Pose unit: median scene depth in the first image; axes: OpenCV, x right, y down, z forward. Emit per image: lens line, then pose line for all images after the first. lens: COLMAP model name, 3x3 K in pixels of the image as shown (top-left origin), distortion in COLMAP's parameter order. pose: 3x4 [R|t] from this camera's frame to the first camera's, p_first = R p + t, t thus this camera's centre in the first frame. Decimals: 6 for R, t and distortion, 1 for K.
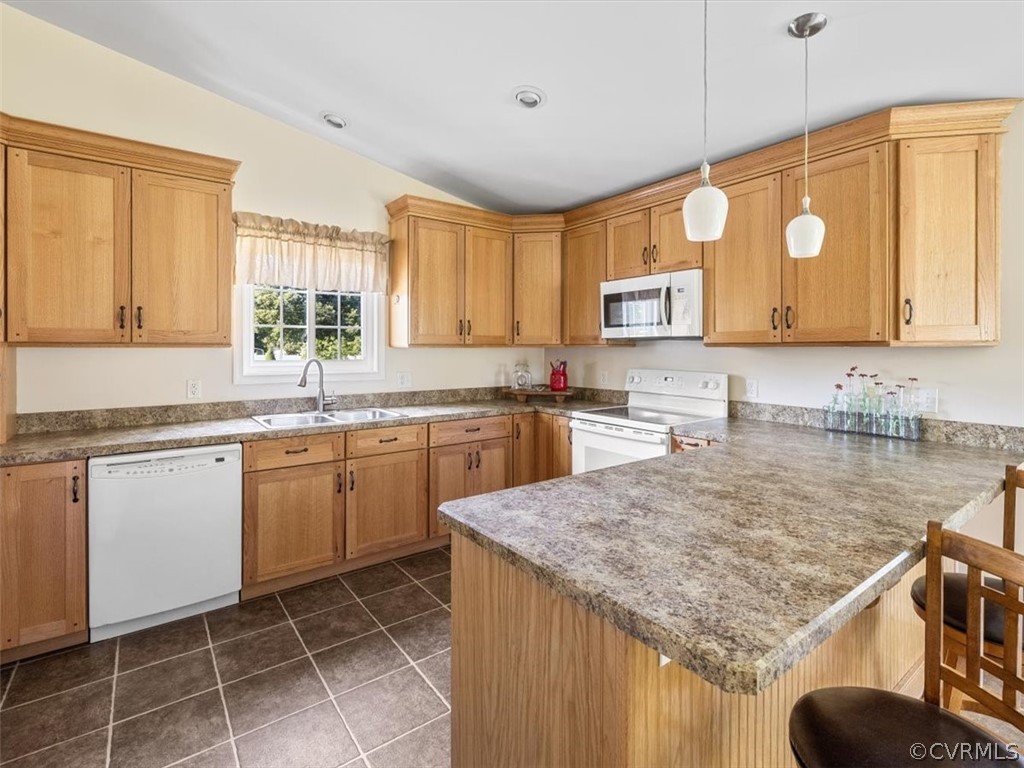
lens RADIAL K [[505.3, 0, 524.0], [0, 505.3, 347.6], [0, 0, 1]] dist [-0.002510, 0.001402]
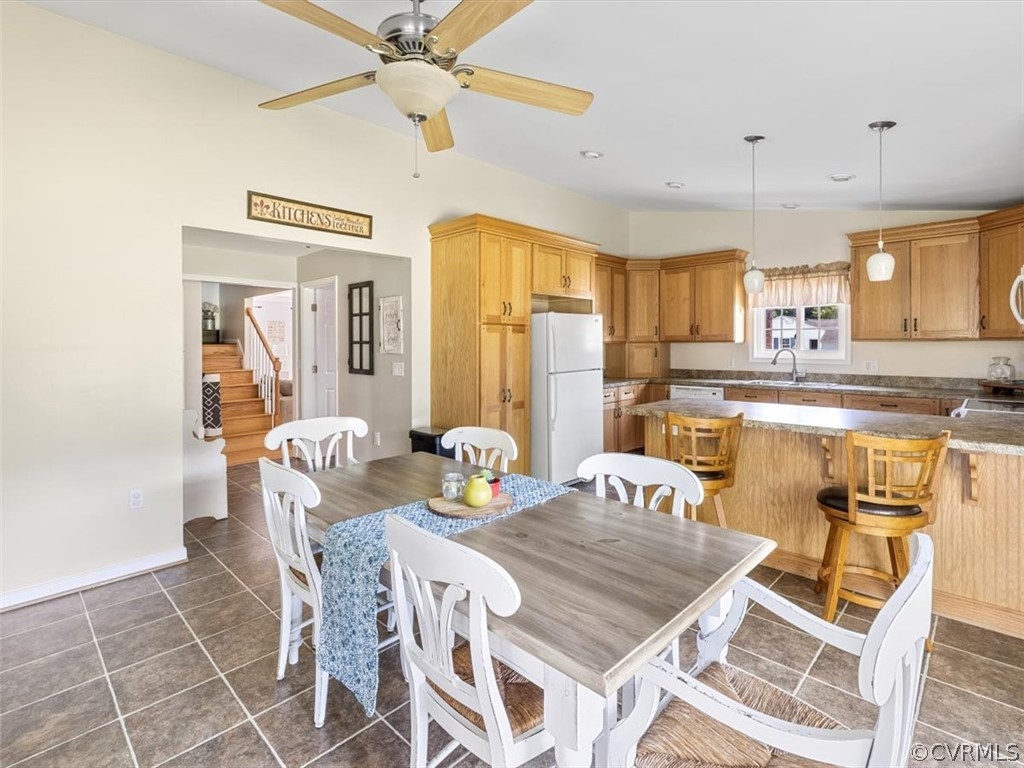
lens RADIAL K [[505.3, 0, 488.3], [0, 505.3, 341.1], [0, 0, 1]] dist [-0.002510, 0.001402]
pose [[0.118528, -0.005192, -0.992937, 1.116859], [0.005497, 0.999974, -0.004572, -0.001436], [0.992935, -0.004916, 0.118554, -0.177644]]
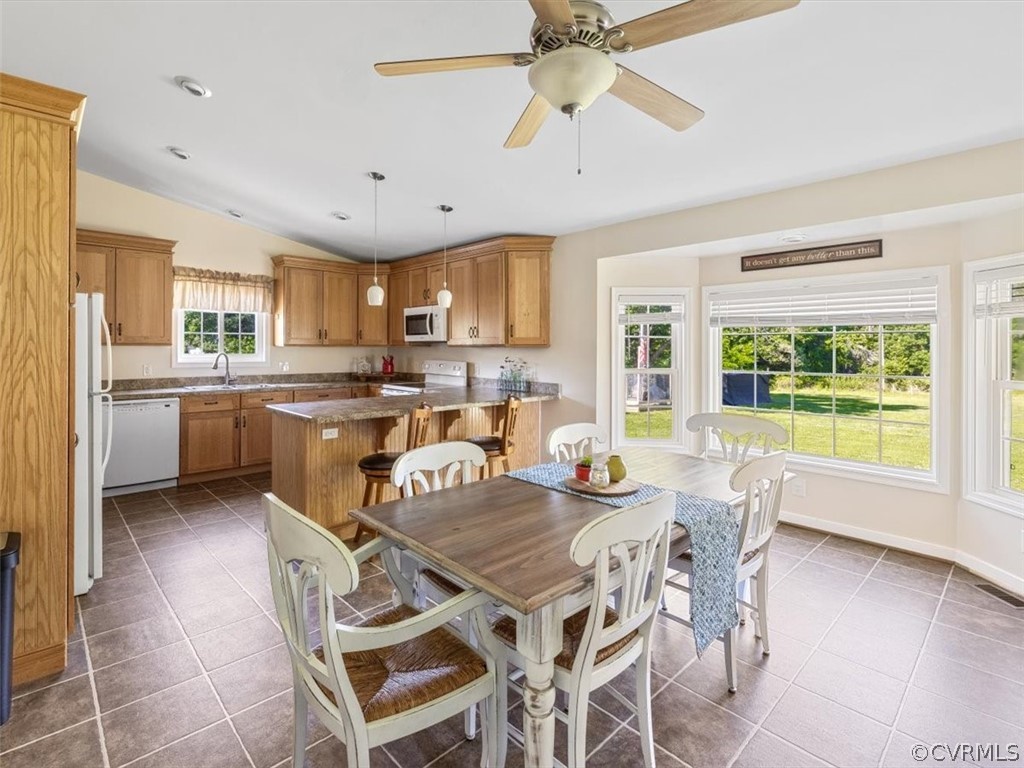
lens RADIAL K [[505.3, 0, 517.9], [0, 505.3, 349.7], [0, 0, 1]] dist [-0.002510, 0.001402]
pose [[0.993059, 0.003940, 0.117554, 0.359905], [-0.004408, 0.999983, 0.003728, 0.000608], [-0.117537, -0.004221, 0.993060, -0.777922]]
